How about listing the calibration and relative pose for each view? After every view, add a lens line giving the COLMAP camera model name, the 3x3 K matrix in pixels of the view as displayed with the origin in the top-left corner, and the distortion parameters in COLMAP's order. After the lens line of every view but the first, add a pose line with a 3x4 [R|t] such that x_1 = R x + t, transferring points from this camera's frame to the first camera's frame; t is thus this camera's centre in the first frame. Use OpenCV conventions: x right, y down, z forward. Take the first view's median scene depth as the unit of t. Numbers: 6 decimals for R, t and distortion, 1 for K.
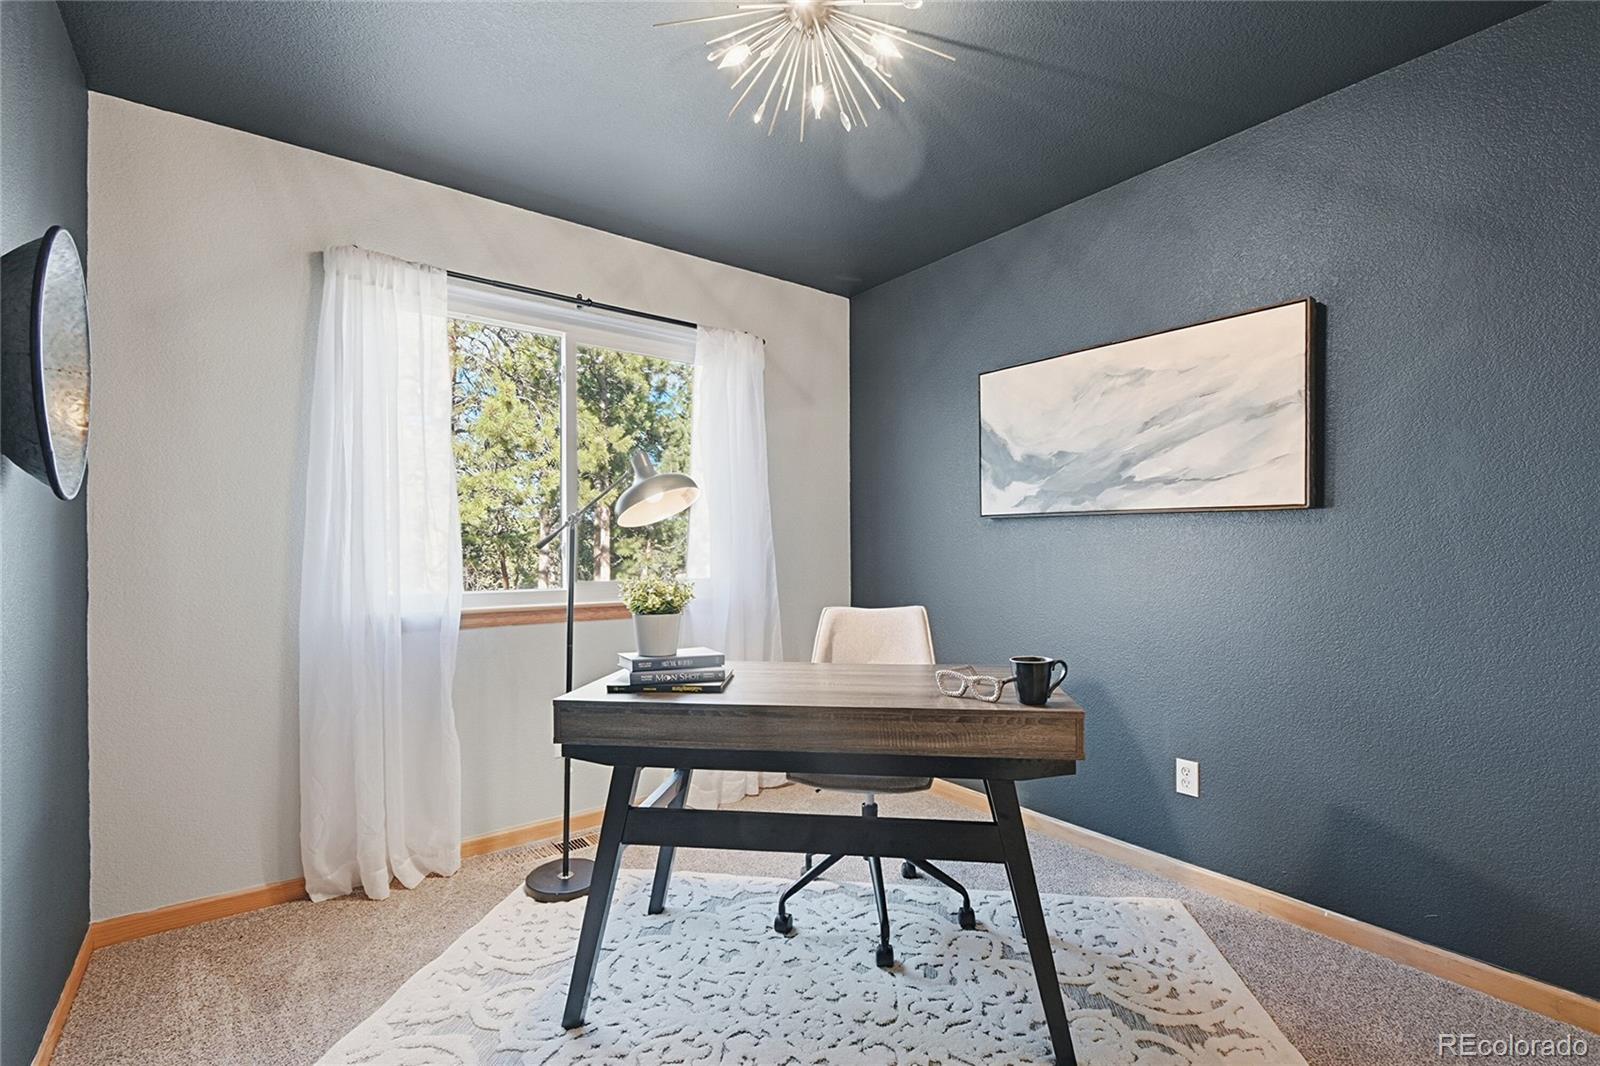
lens RADIAL K [[720.8, 0, 804.8], [0, 720.8, 535.4], [0, 0, 1]] dist [0.004720, -0.000365]
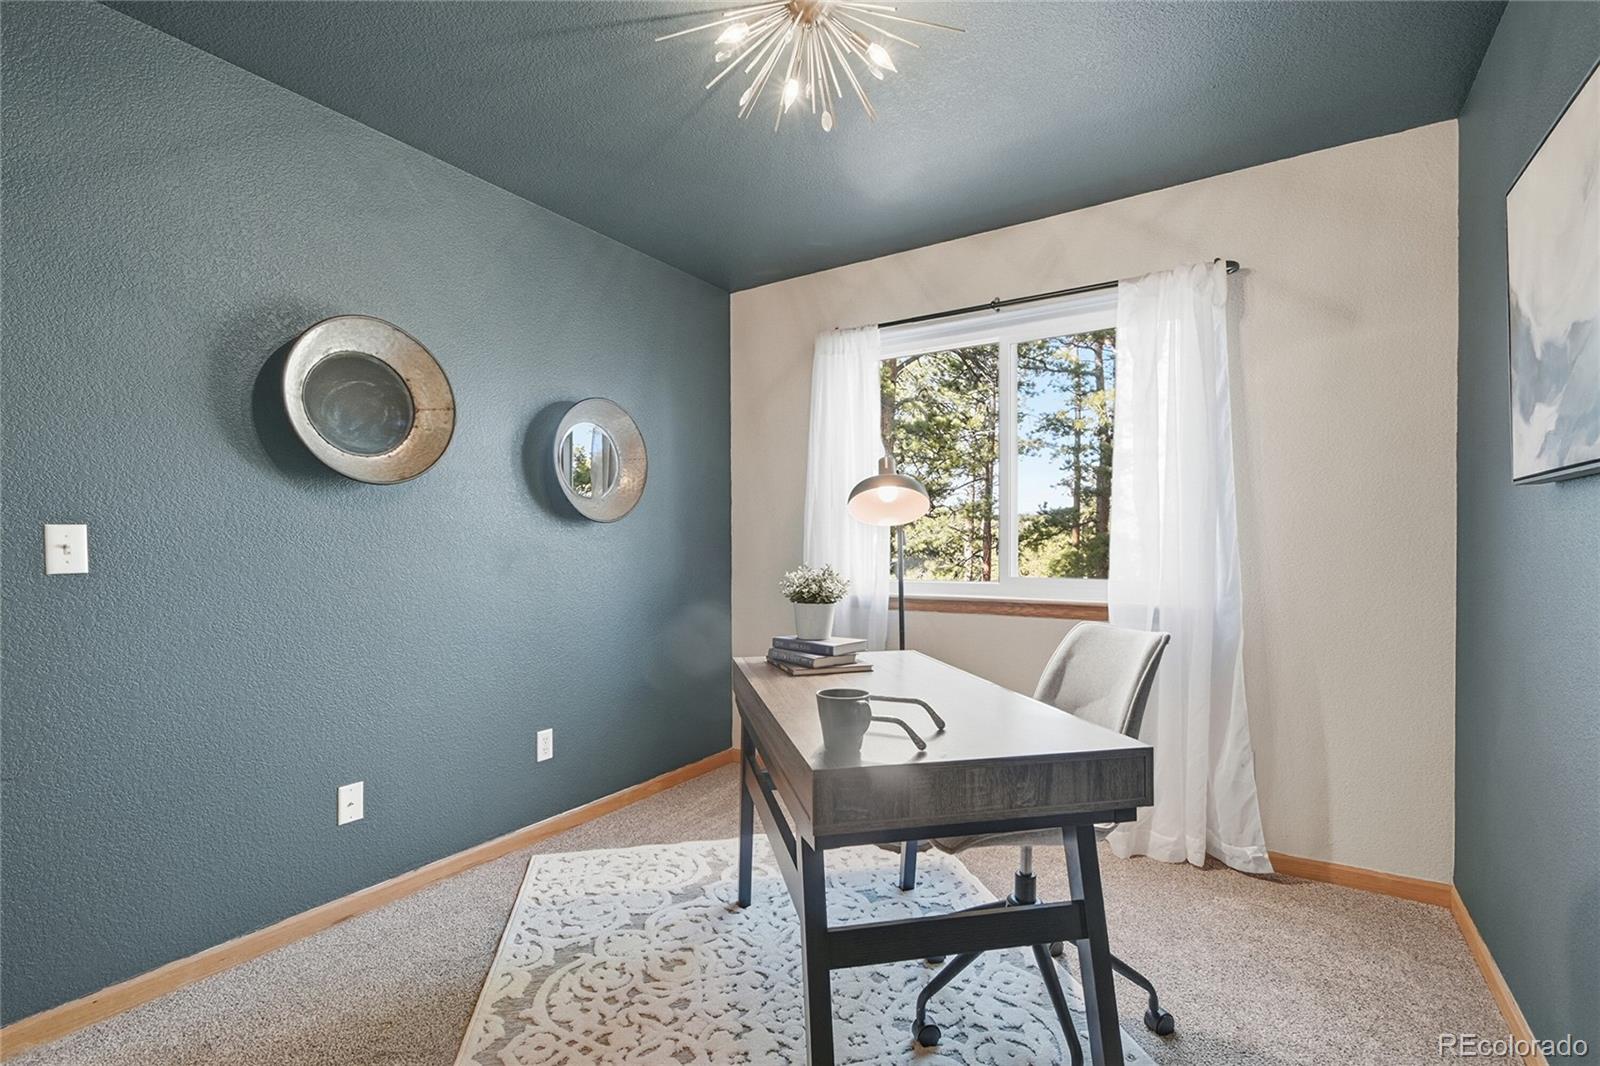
lens RADIAL K [[720.8, 0, 806.0], [0, 720.8, 541.0], [0, 0, 1]] dist [0.004720, -0.000365]
pose [[0.340880, -0.002201, -0.940104, 0.641199], [0.017410, 0.999841, 0.003972, 0.003967], [0.939946, -0.017721, 0.340864, 0.443473]]
